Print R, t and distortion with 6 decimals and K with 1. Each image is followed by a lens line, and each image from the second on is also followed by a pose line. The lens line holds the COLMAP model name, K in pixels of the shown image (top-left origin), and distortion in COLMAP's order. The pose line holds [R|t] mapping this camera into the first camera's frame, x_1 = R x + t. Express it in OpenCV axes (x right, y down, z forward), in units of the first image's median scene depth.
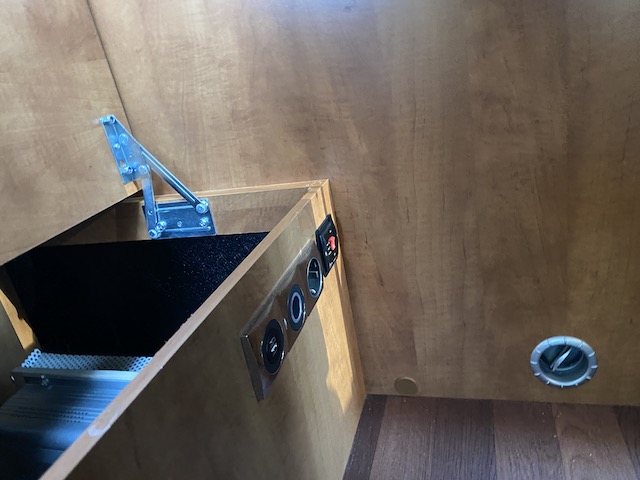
lens RADIAL K [[524.9, 0, 323.3], [0, 524.9, 224.2], [0, 0, 1]] dist [0.017005, -0.029615]
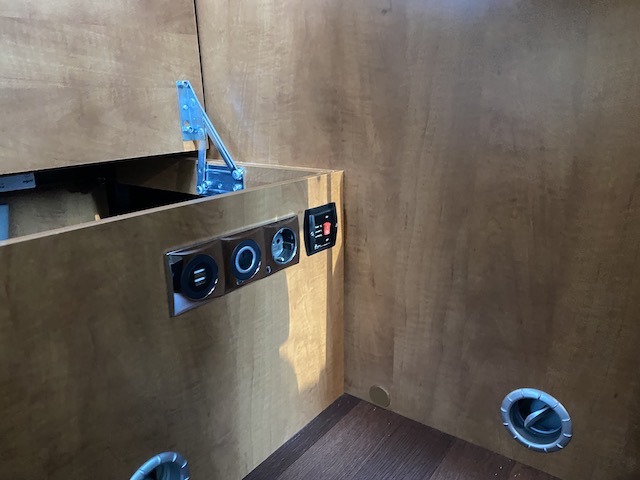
lens RADIAL K [[524.9, 0, 316.5], [0, 524.9, 233.6], [0, 0, 1]] dist [0.017005, -0.029615]
pose [[0.918423, 0.244563, -0.310946, 0.326621], [-0.260678, 0.965367, -0.010677, 0.062544], [0.297566, 0.090862, 0.950368, -0.007301]]
